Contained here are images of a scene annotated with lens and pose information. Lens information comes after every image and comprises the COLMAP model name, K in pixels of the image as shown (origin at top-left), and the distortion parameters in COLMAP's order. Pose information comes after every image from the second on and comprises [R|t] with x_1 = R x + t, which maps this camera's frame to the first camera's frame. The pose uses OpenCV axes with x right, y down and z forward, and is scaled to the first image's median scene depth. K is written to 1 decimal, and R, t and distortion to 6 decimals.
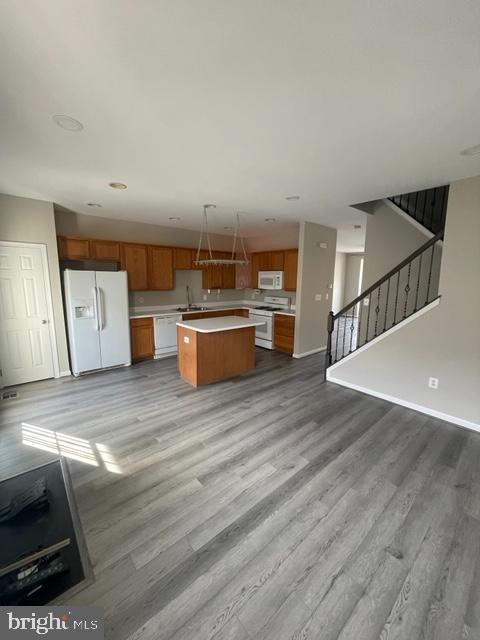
lens RADIAL K [[256.0, 0, 239.7], [0, 256.0, 318.1], [0, 0, 1]] dist [-0.001075, 0.000604]
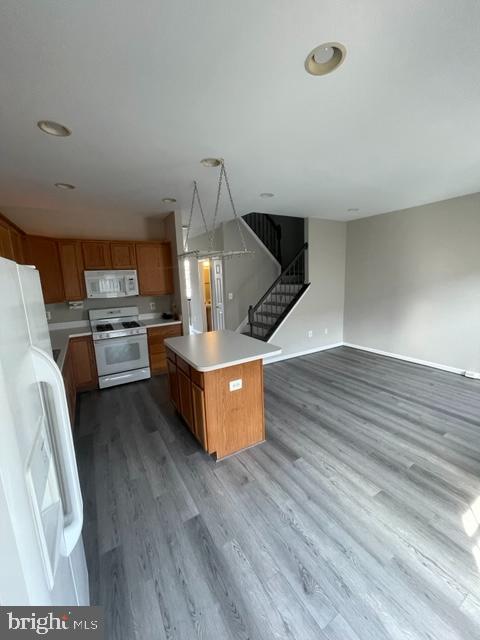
lens RADIAL K [[256.0, 0, 239.7], [0, 256.0, 320.4], [0, 0, 1]] dist [-0.001075, 0.000604]
pose [[0.164614, -0.187920, 0.968291, -0.957884], [0.186631, 0.969885, 0.156502, -0.190972], [-0.968541, 0.154950, 0.194728, 1.097430]]
